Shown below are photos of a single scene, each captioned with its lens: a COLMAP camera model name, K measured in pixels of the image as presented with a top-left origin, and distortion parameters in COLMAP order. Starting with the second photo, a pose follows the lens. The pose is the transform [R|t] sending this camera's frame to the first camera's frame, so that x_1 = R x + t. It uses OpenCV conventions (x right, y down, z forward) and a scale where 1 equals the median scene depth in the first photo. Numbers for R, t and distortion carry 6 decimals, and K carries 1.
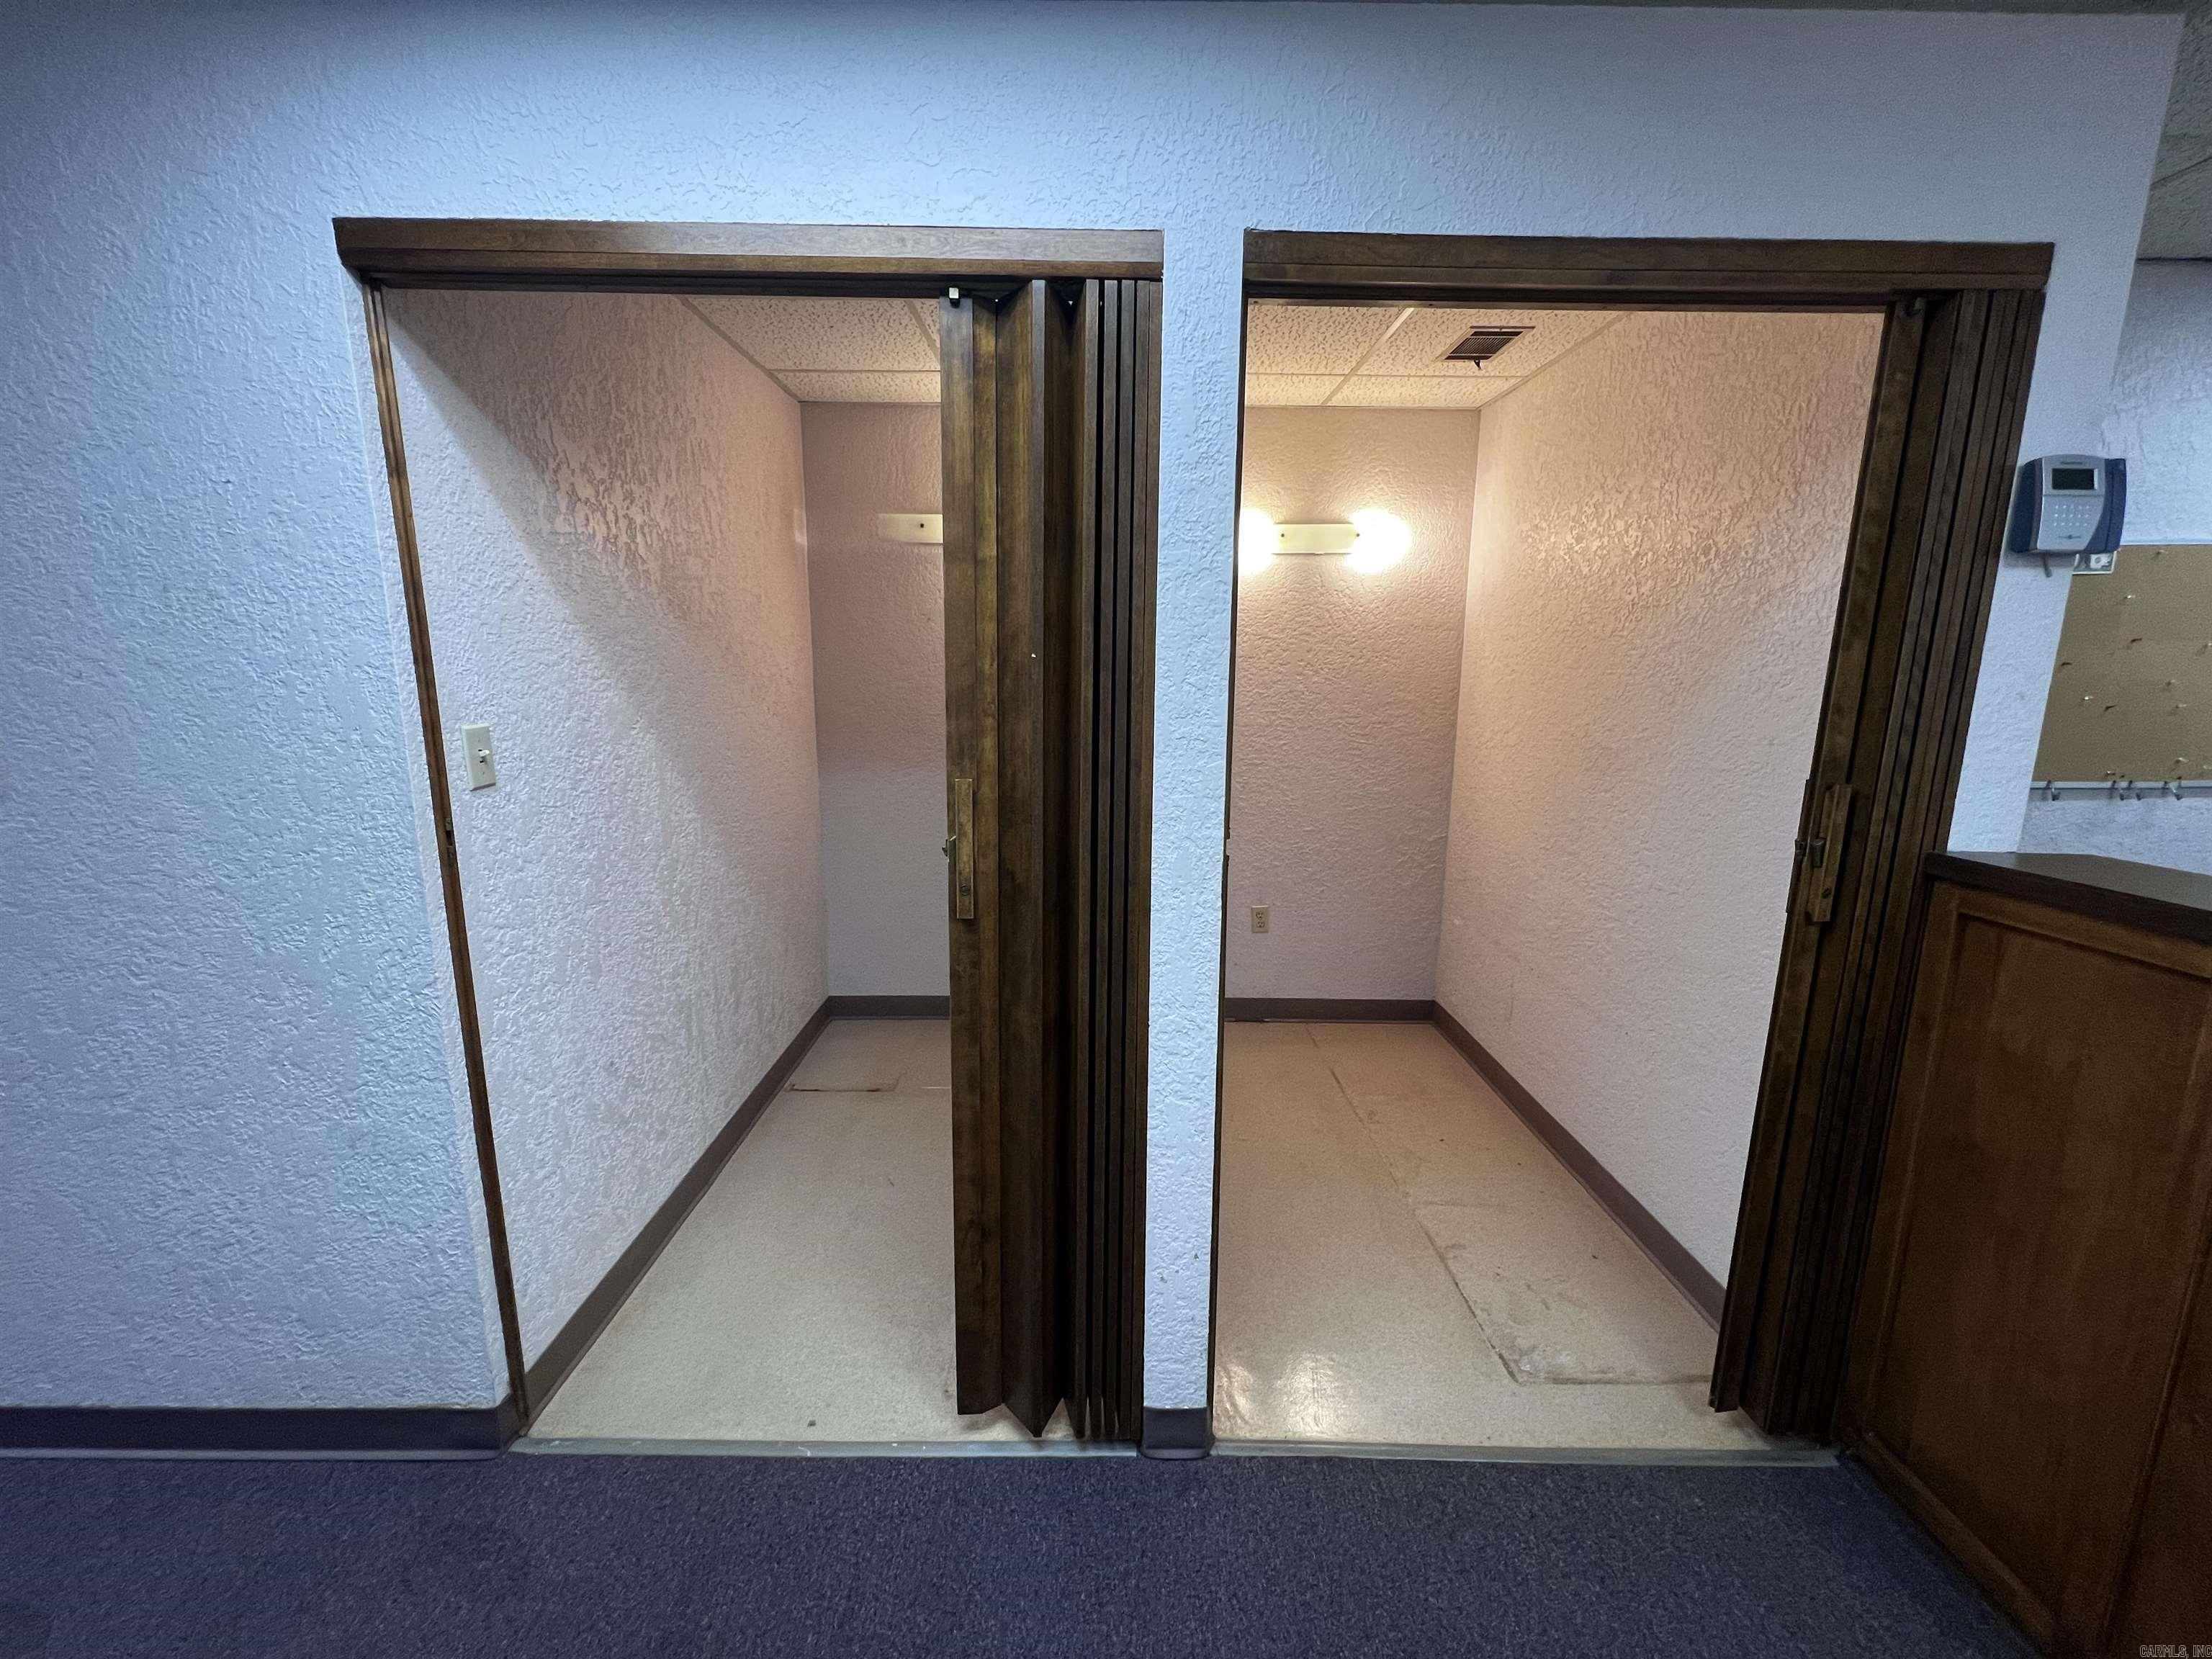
lens RADIAL K [[883.4, 0, 1101.7], [0, 883.4, 819.9], [0, 0, 1]] dist [0.000104, -0.000672]
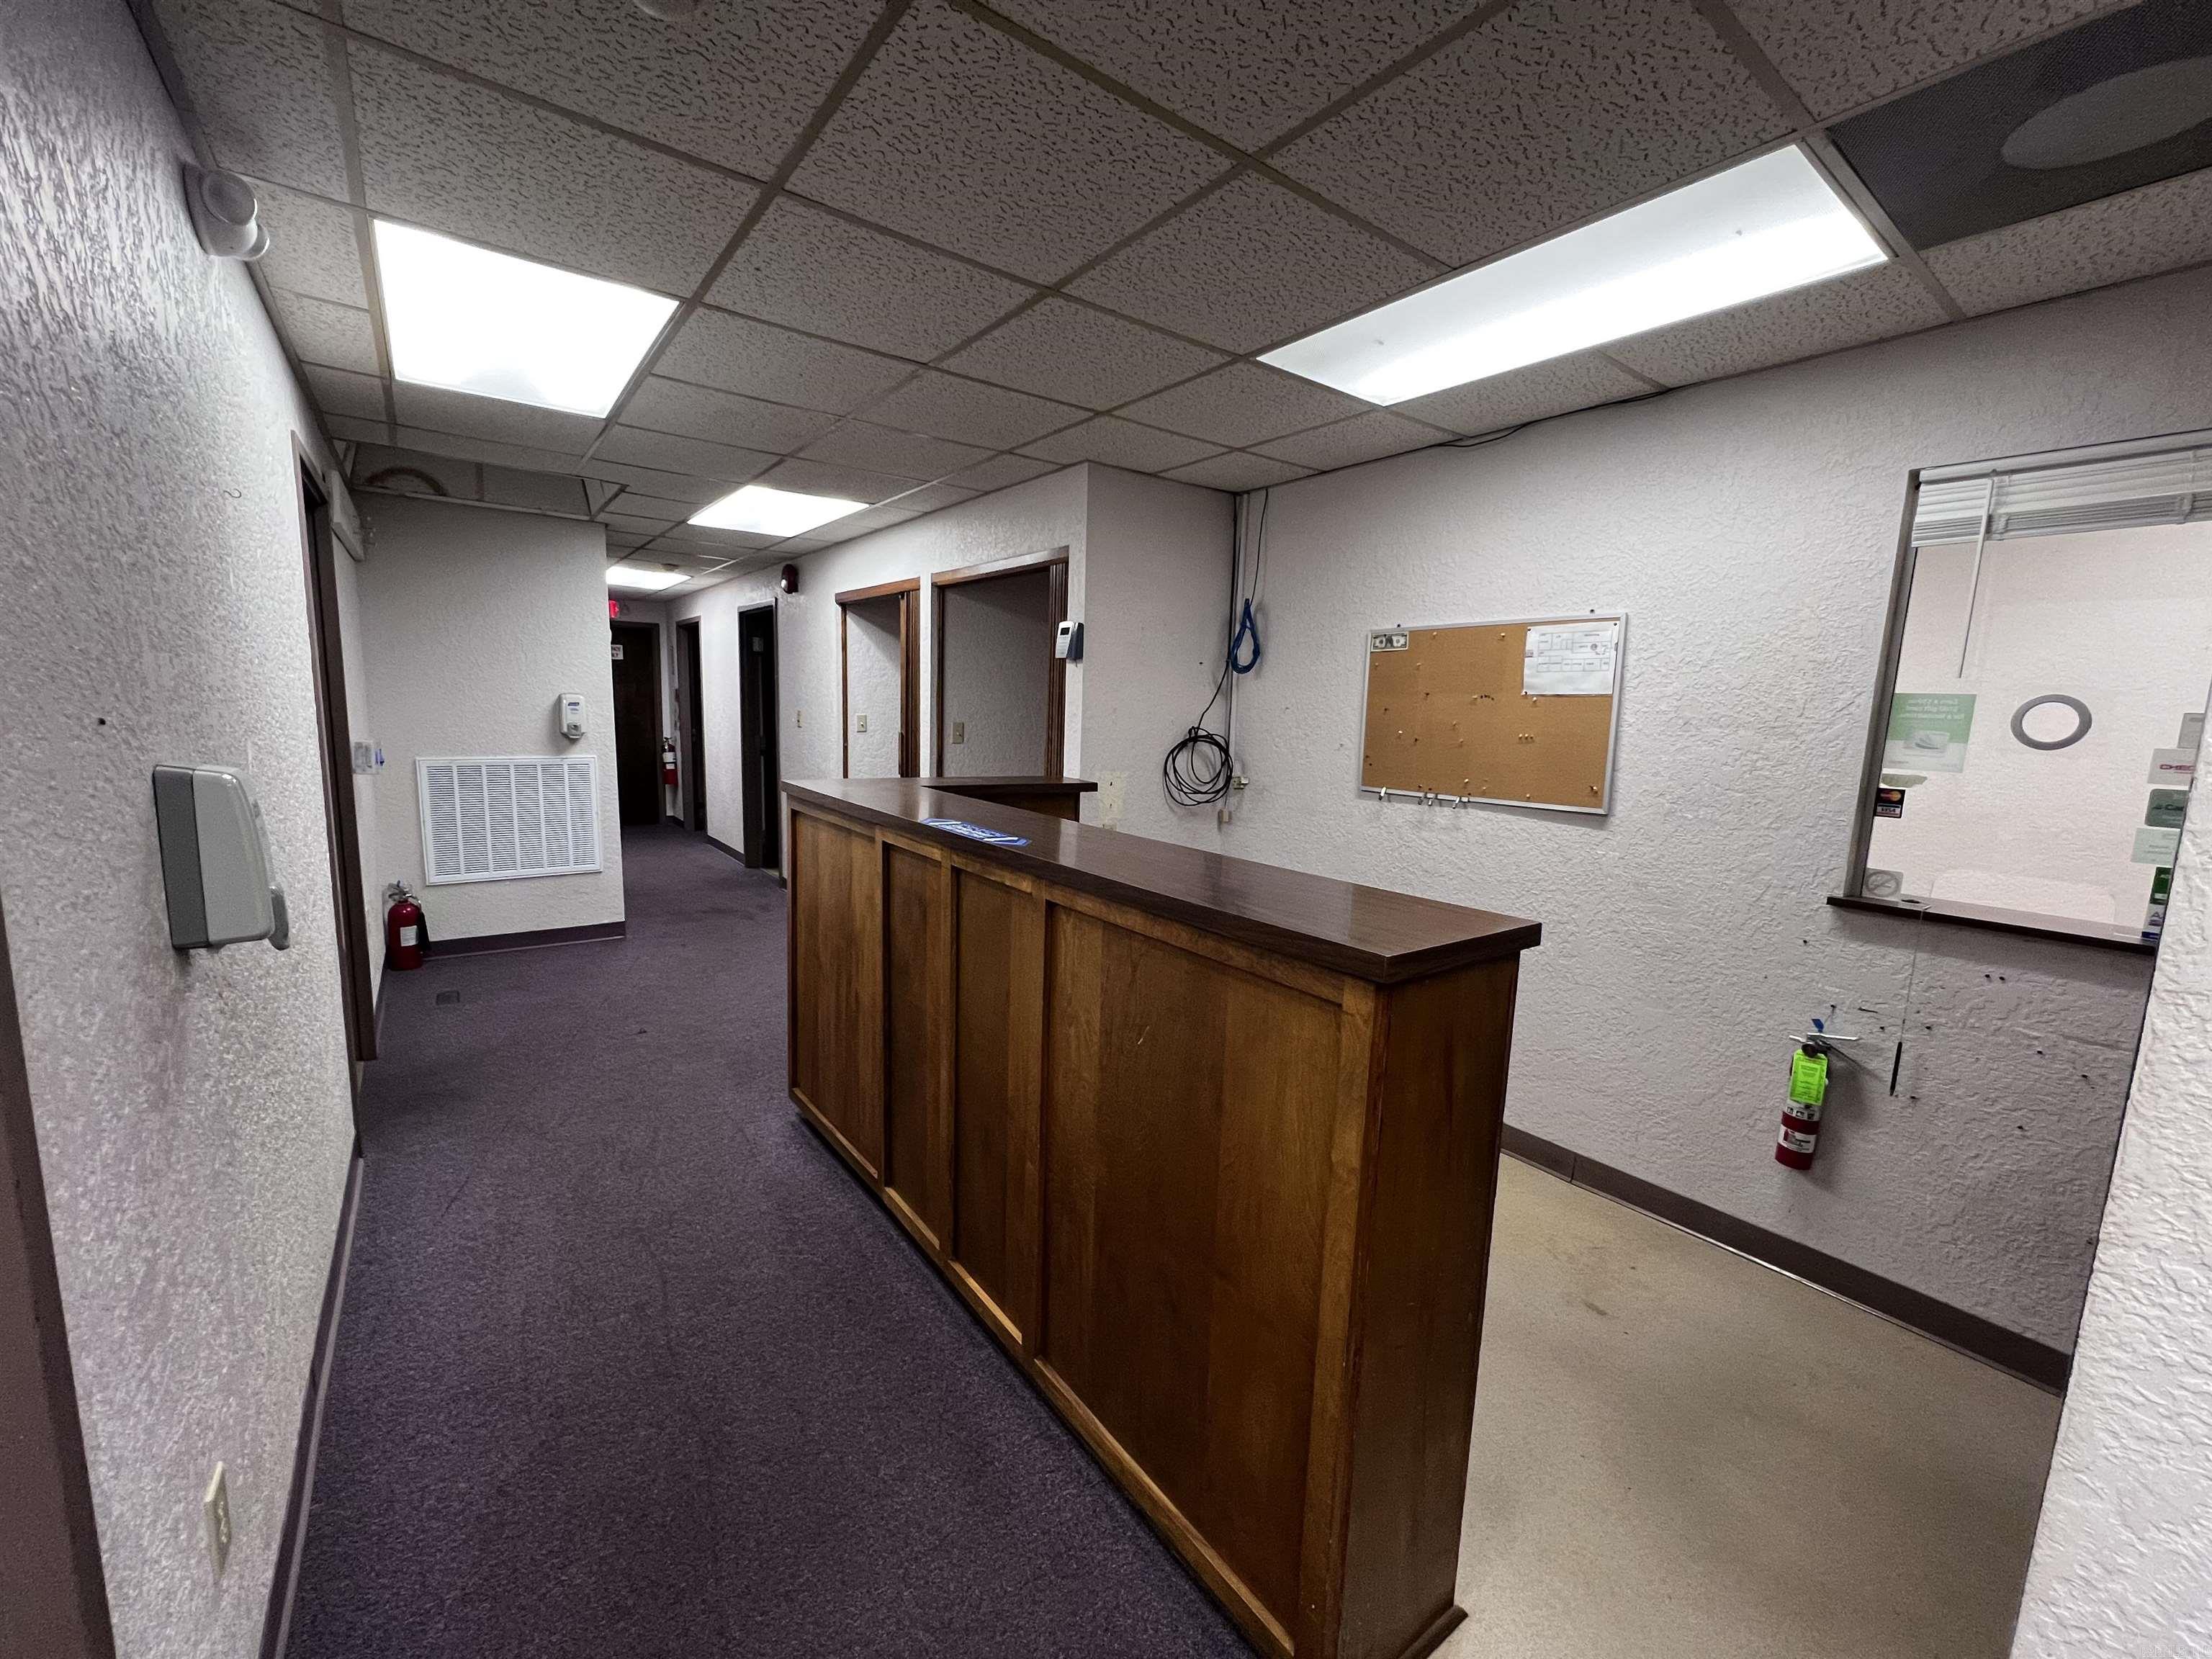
lens RADIAL K [[883.4, 0, 1099.1], [0, 883.4, 823.2], [0, 0, 1]] dist [0.000104, -0.000672]
pose [[0.596479, 0.118740, -0.793797, 2.576810], [-0.170420, 0.985182, 0.019311, 0.087046], [0.784327, 0.123761, 0.607876, -0.347311]]
